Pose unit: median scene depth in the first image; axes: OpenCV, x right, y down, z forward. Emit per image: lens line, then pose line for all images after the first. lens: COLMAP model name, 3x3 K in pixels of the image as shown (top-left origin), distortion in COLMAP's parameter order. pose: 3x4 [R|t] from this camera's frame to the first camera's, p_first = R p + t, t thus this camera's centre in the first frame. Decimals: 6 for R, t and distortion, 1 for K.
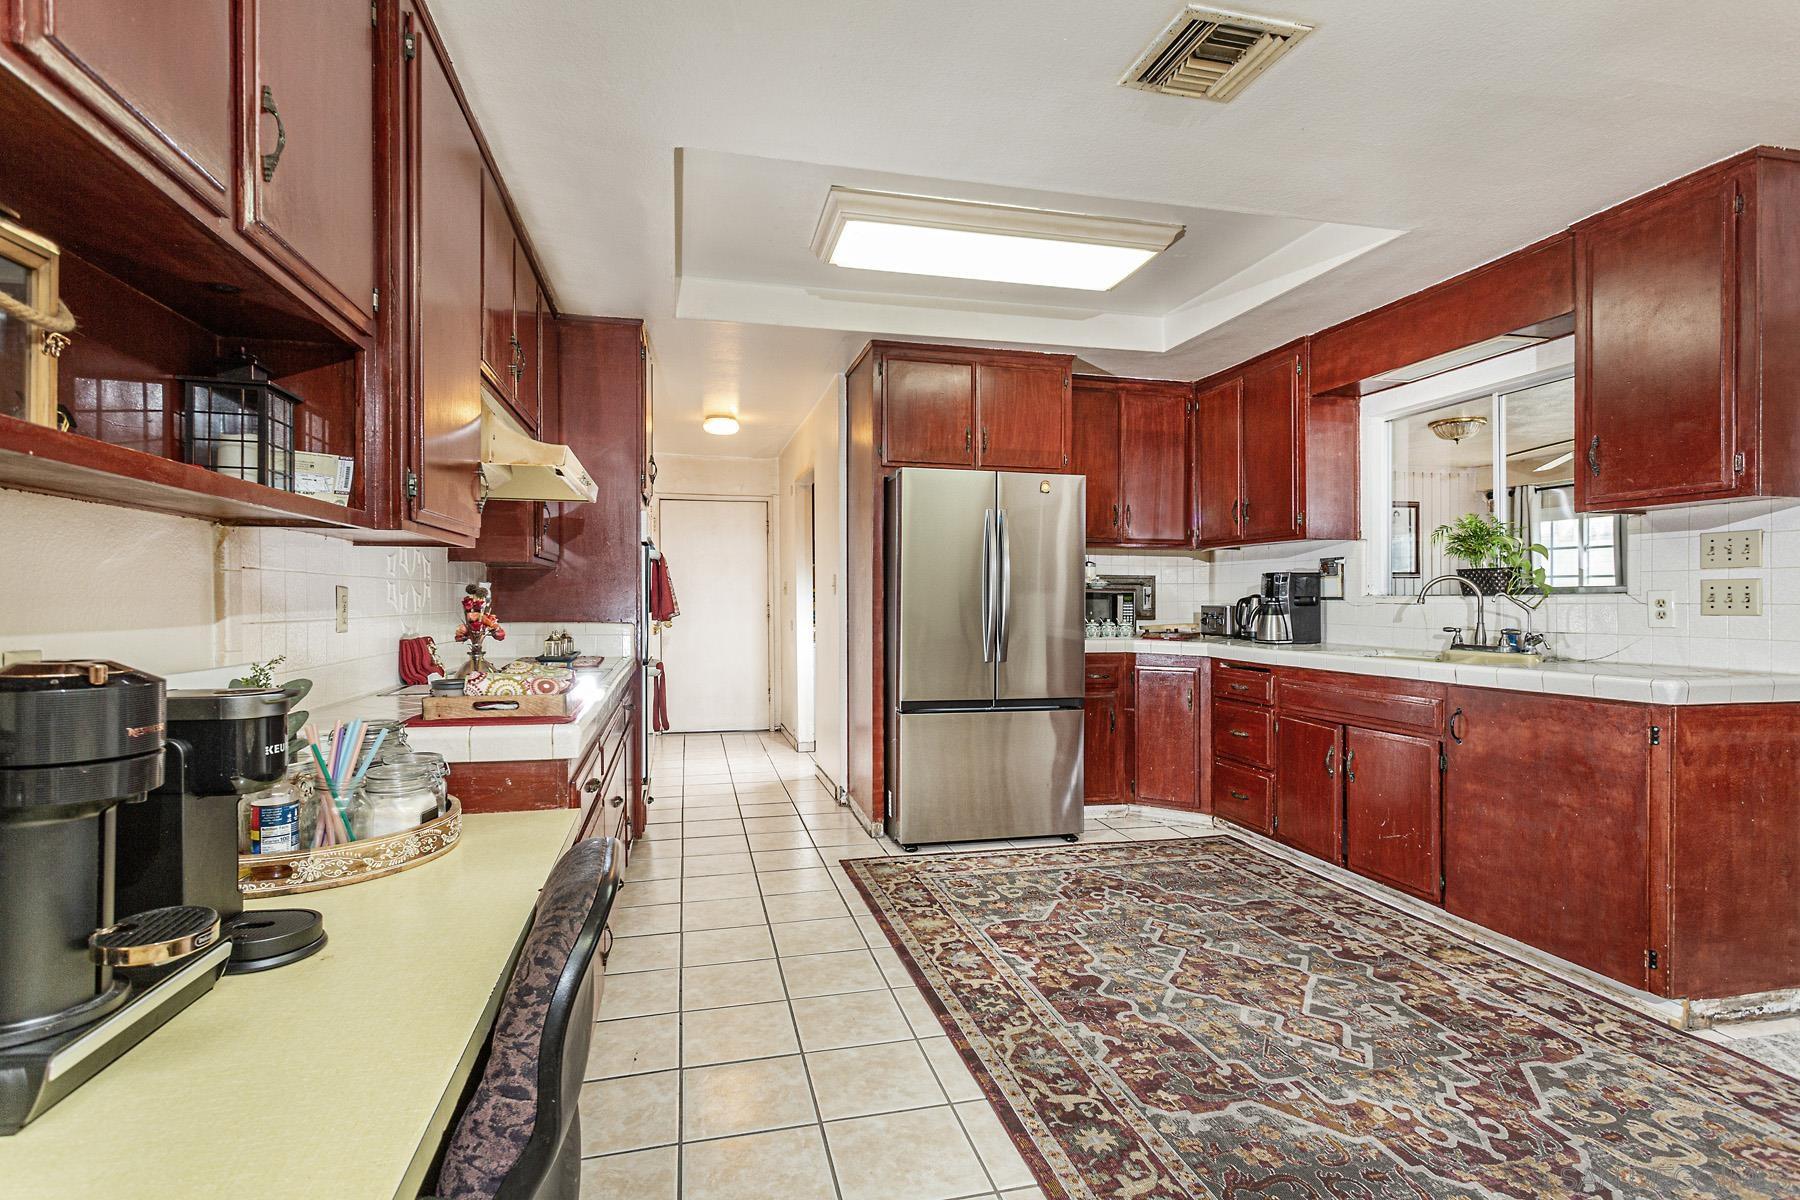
lens RADIAL K [[871.7, 0, 895.0], [0, 871.7, 587.6], [0, 0, 1]] dist [0.010711, 0.000544]
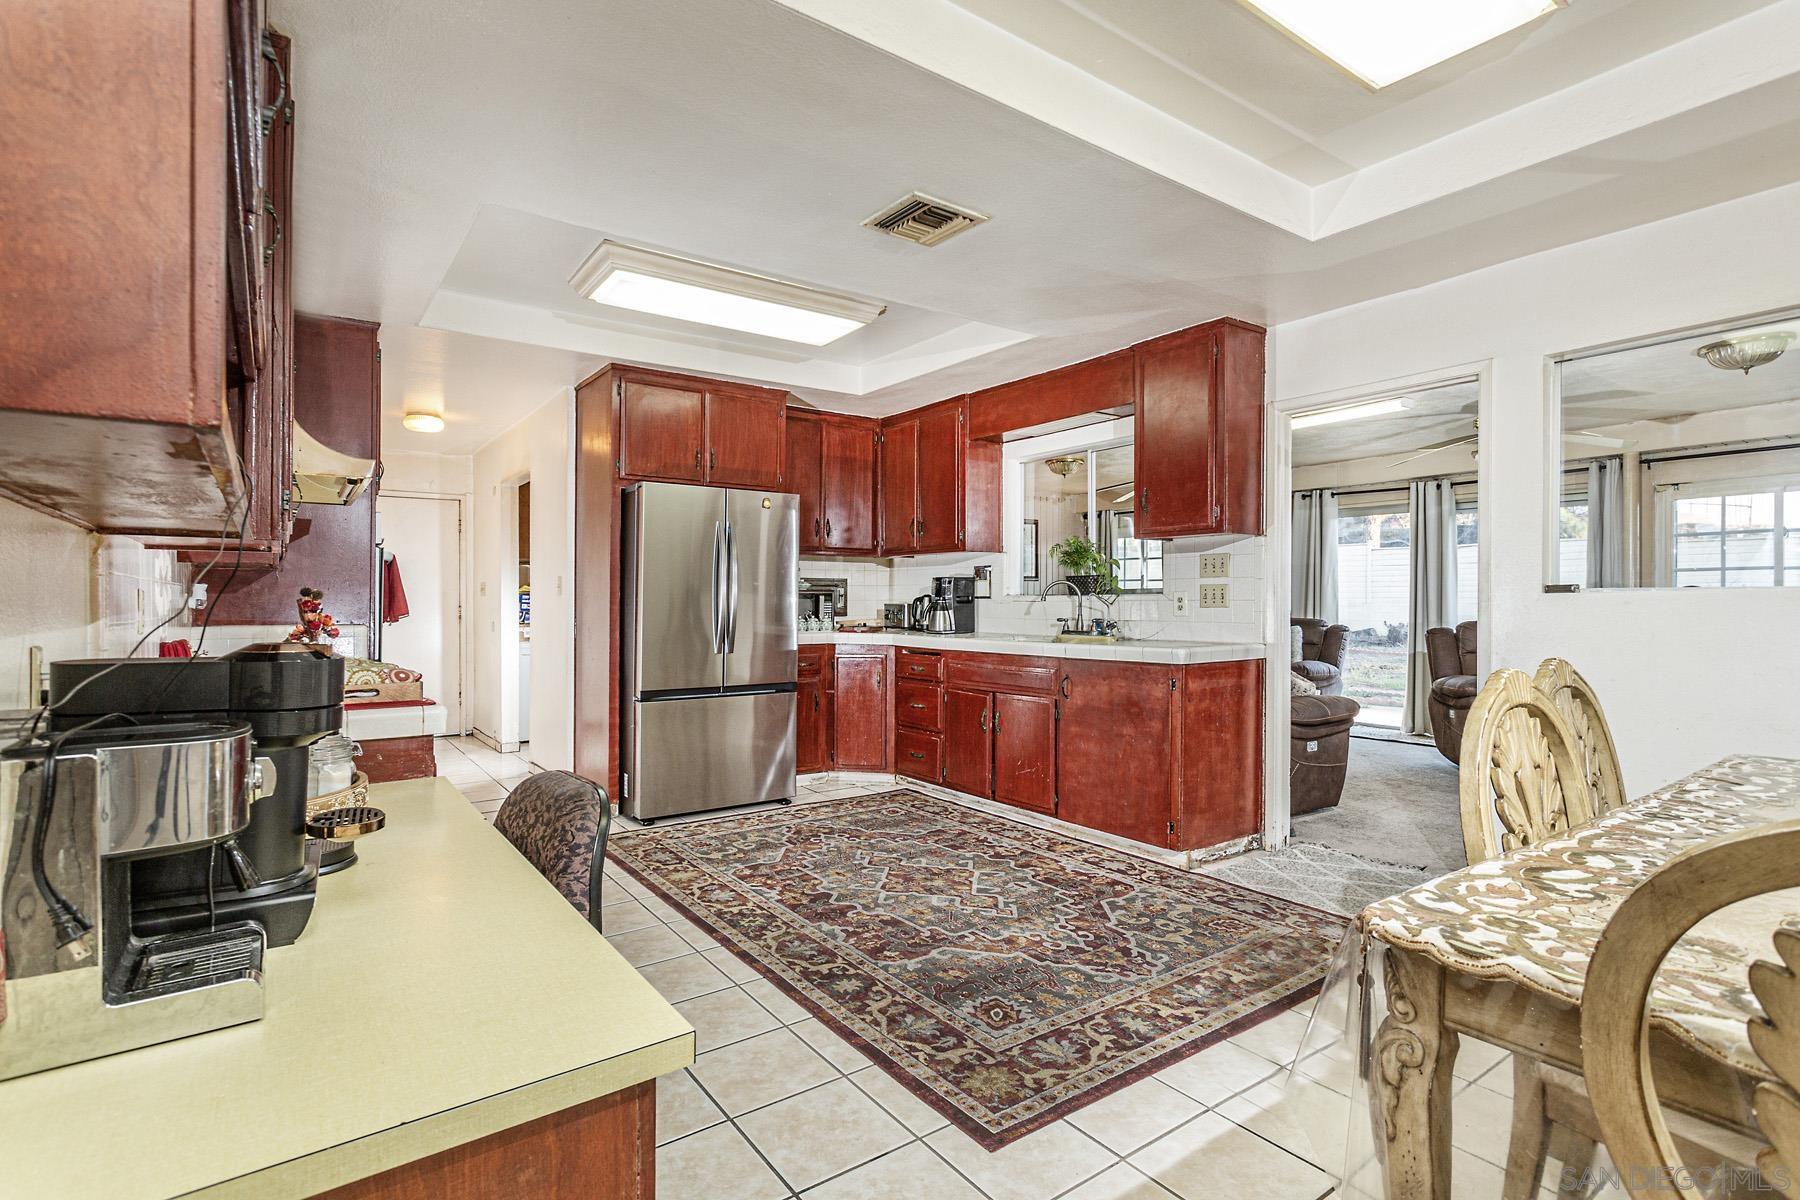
lens RADIAL K [[871.7, 0, 900.6], [0, 871.7, 599.5], [0, 0, 1]] dist [0.010711, 0.000544]
pose [[0.925210, -0.004367, 0.379429, -0.127637], [-0.000931, 0.999905, 0.013776, -0.002815], [-0.379453, -0.013099, 0.925118, -0.183429]]
